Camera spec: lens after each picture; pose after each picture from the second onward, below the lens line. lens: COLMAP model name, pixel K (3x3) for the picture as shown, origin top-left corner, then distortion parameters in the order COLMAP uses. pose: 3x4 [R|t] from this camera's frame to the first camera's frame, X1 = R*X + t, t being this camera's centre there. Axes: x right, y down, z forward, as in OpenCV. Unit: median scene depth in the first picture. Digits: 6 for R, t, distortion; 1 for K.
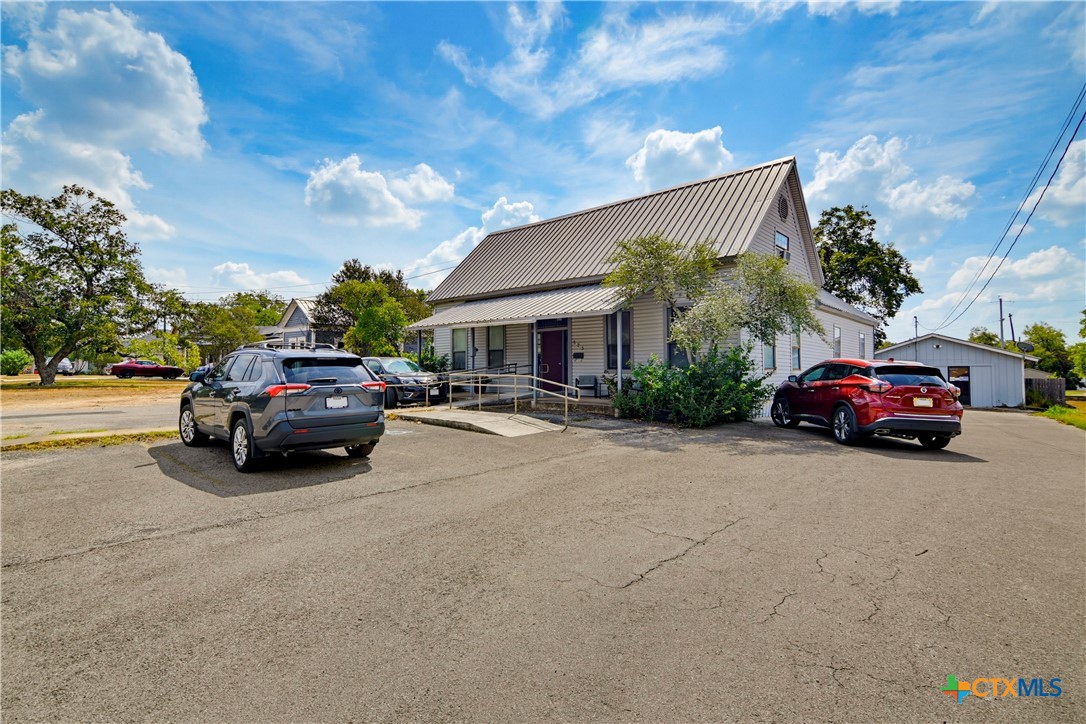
lens RADIAL K [[542.1, 0, 553.1], [0, 542.1, 360.4], [0, 0, 1]] dist [-0.005237, 0.001101]
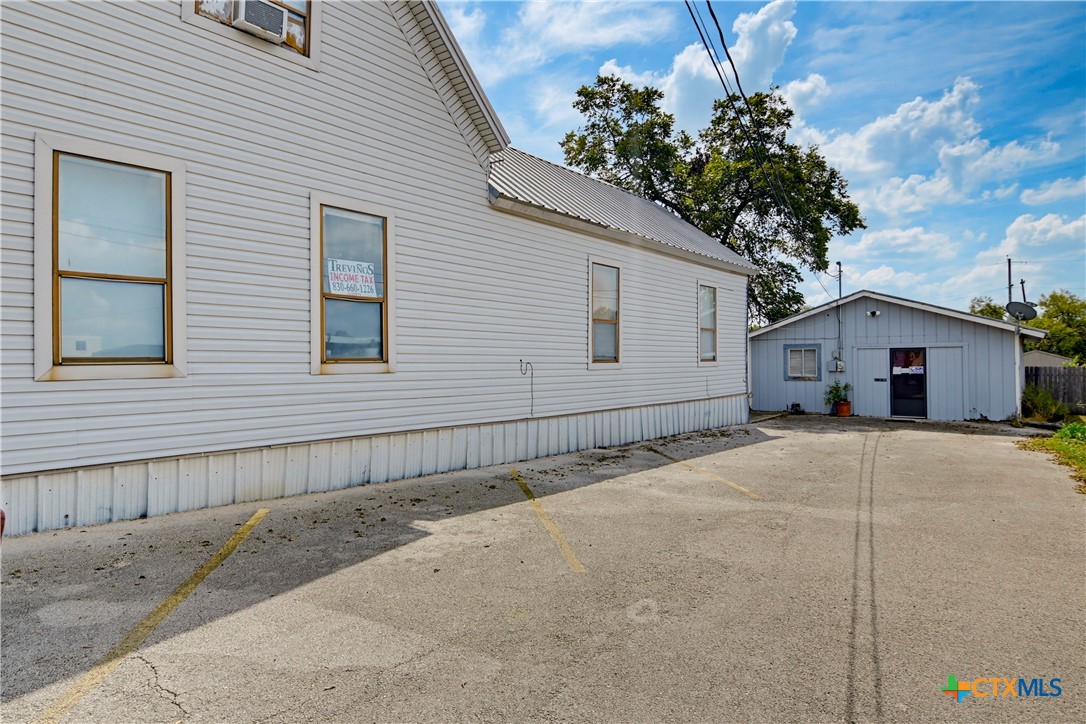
lens RADIAL K [[608.3, 0, 540.7], [0, 608.3, 361.7], [0, 0, 1]] dist [-0.003220, -0.001387]
pose [[0.999712, -0.009302, 0.022100, 0.296810], [0.008720, 0.999616, 0.026319, 0.004496], [-0.022337, -0.026119, 0.999409, 0.315200]]
